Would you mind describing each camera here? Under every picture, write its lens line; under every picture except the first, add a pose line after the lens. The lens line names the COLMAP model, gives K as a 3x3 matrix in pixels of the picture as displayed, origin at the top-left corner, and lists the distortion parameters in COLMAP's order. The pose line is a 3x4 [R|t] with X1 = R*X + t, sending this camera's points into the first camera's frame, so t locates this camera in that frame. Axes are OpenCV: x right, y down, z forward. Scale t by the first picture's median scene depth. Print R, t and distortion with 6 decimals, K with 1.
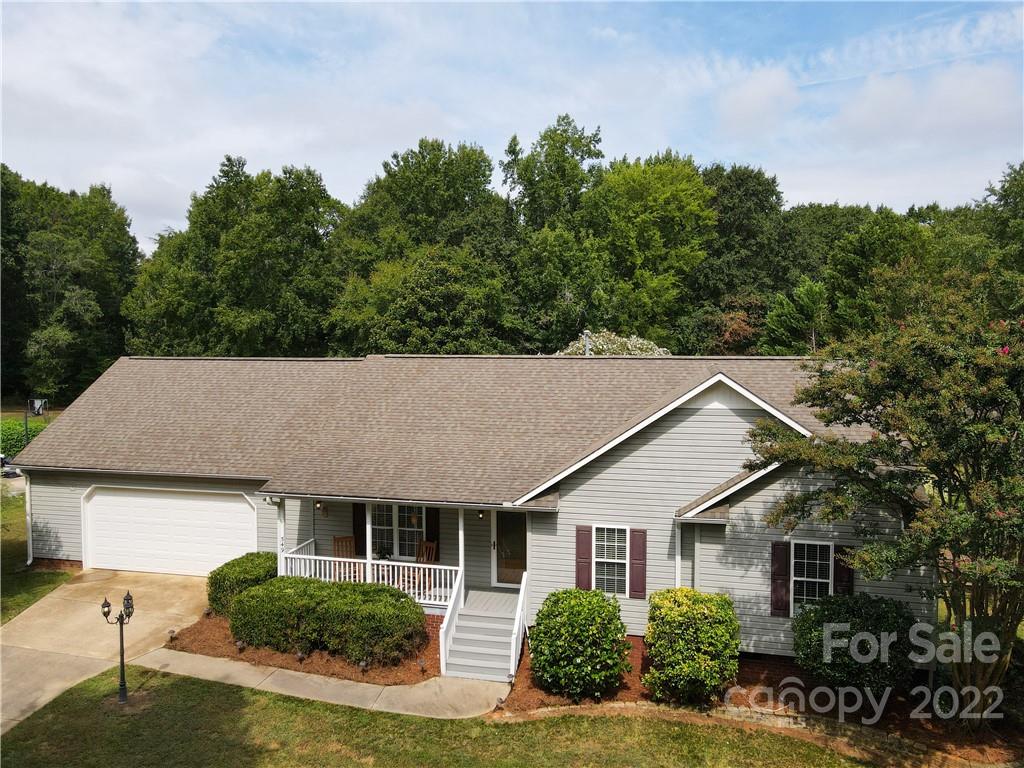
lens RADIAL K [[746.4, 0, 508.7], [0, 746.4, 382.3], [0, 0, 1]] dist [0.010853, -0.001087]
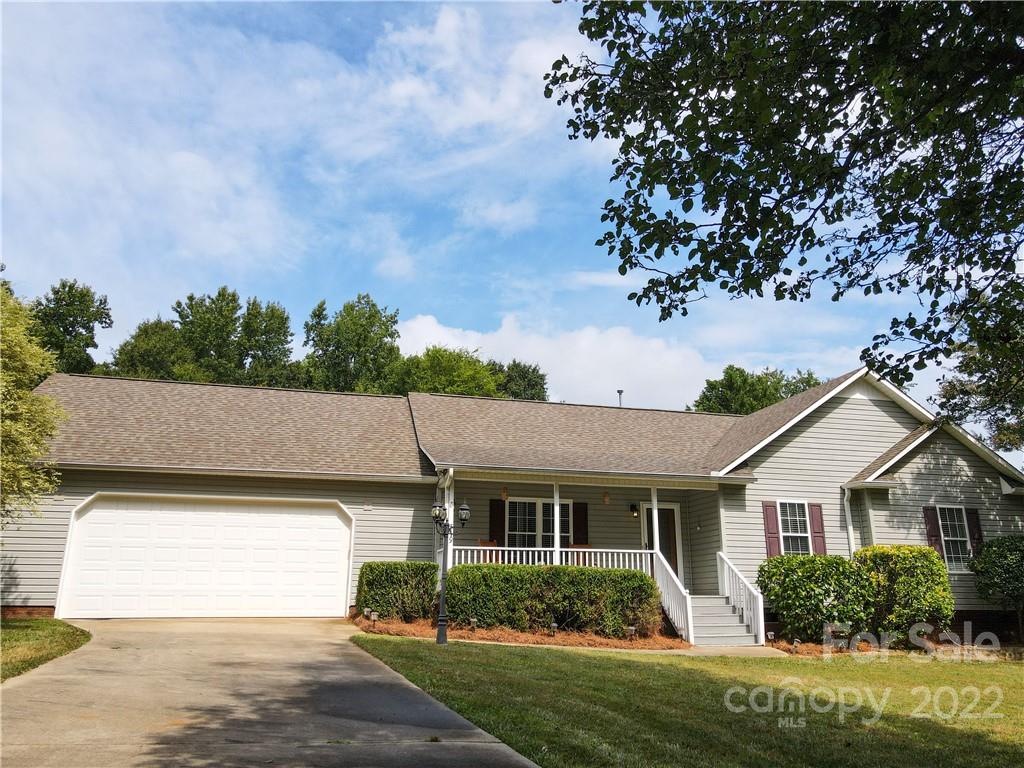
lens RADIAL K [[746.4, 0, 508.7], [0, 746.4, 382.3], [0, 0, 1]] dist [0.010853, -0.001087]
pose [[0.883767, 0.135611, 0.447845, -0.704090], [0.018558, 0.946173, -0.323130, 0.359461], [-0.467559, 0.293883, 0.833680, 0.239887]]
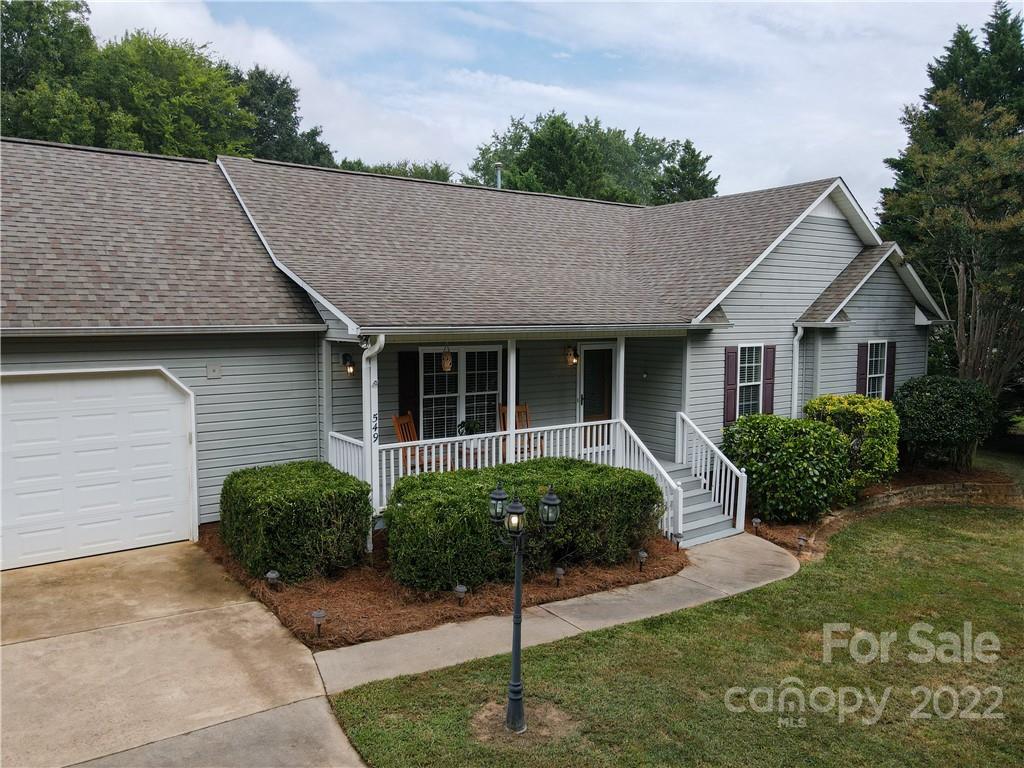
lens RADIAL K [[746.4, 0, 508.7], [0, 746.4, 382.3], [0, 0, 1]] dist [0.010853, -0.001087]
pose [[0.648947, -0.066652, 0.757909, -0.713564], [0.039160, 0.997761, 0.054215, 0.172726], [-0.759825, -0.005503, 0.650104, 0.620305]]
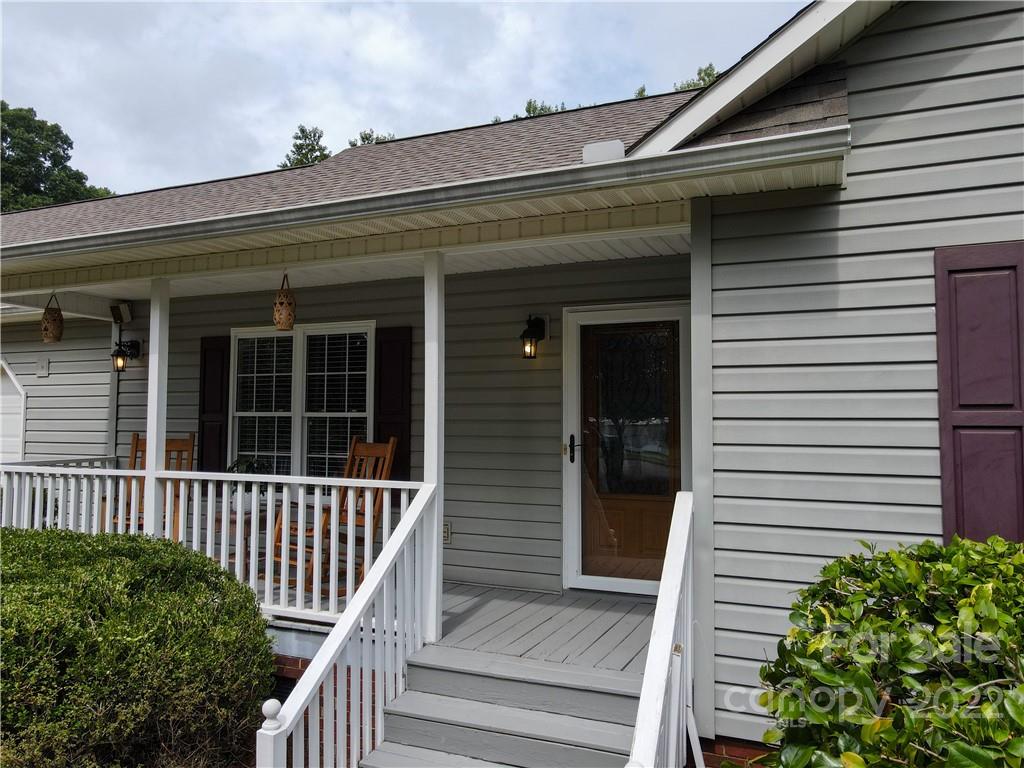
lens RADIAL K [[746.4, 0, 508.7], [0, 746.4, 382.3], [0, 0, 1]] dist [0.010853, -0.001087]
pose [[0.985371, -0.002469, -0.170402, 0.008128], [-0.016272, 0.993964, -0.108497, 0.248877], [0.169642, 0.109682, 0.979383, 0.766767]]
